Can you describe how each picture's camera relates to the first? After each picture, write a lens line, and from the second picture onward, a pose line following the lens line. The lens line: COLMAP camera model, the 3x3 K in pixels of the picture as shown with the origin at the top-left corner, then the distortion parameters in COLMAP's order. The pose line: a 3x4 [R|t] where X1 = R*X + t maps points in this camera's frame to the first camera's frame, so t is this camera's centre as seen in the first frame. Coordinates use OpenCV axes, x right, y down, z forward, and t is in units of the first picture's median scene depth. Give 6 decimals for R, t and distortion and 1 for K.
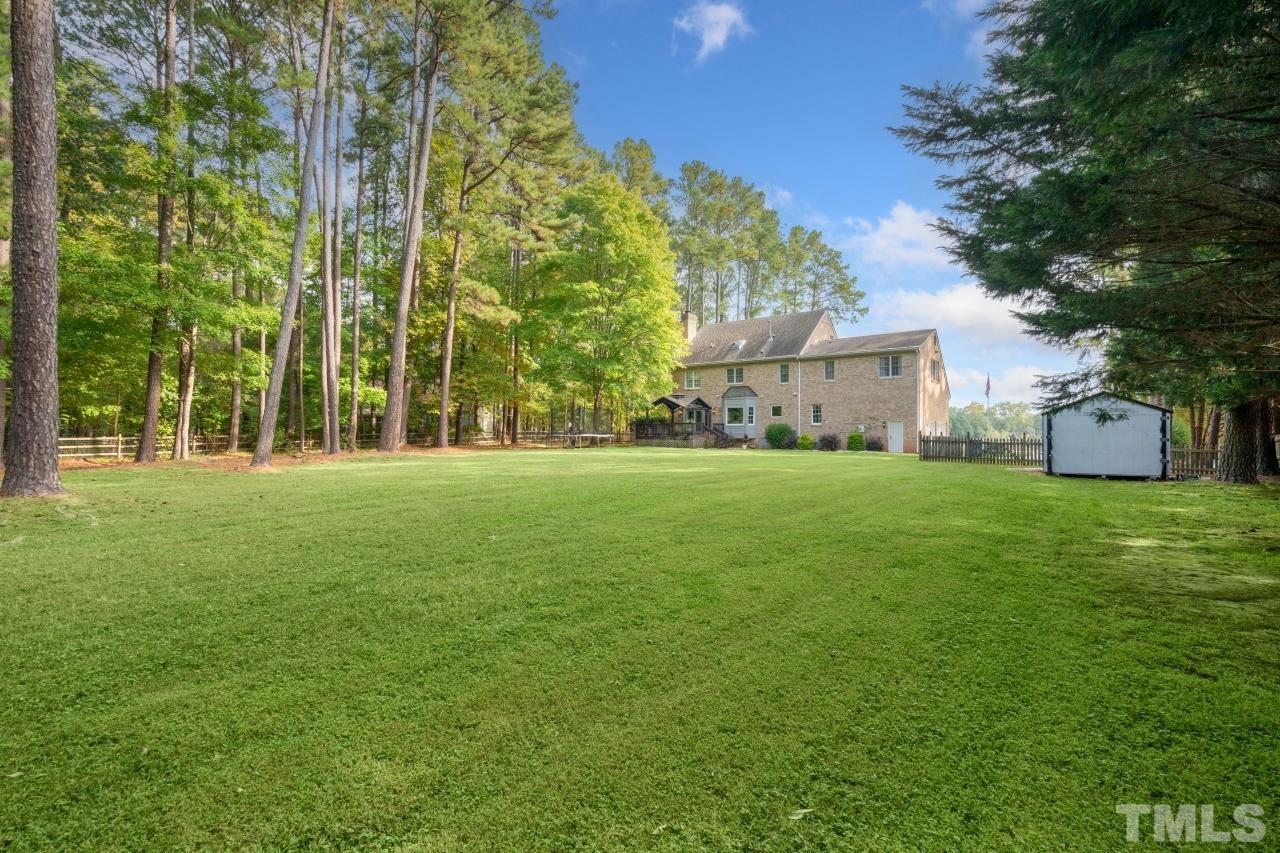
lens RADIAL K [[1080.0, 0, 640.0], [0, 1080.0, 426.5], [0, 0, 1]] dist [0.008890, 0.004443]
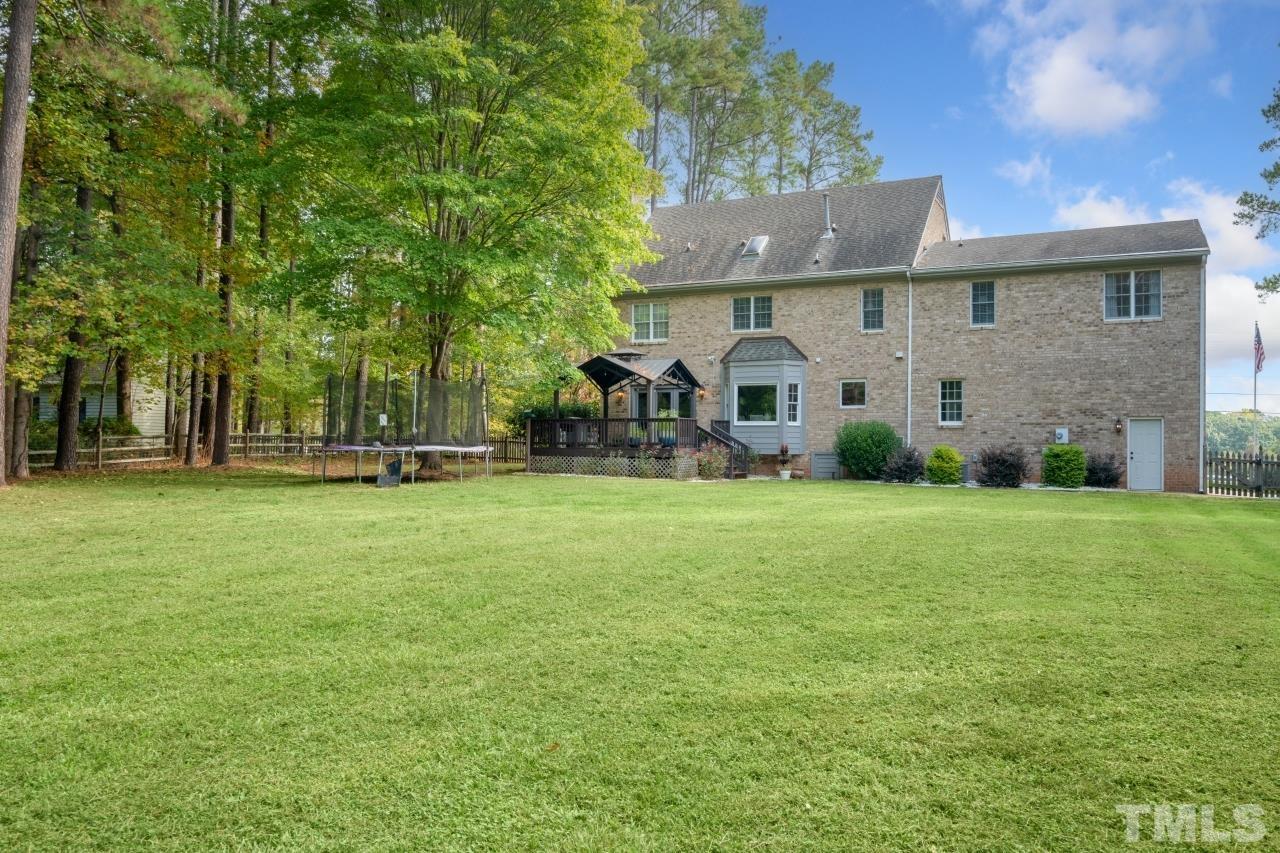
lens RADIAL K [[1080.0, 0, 640.0], [0, 1080.0, 426.5], [0, 0, 1]] dist [0.008890, 0.004443]
pose [[0.965509, 0.007410, 0.260263, -0.072684], [-0.008374, 0.999962, 0.002594, -0.001220], [-0.260234, -0.004684, 0.965534, 0.589086]]
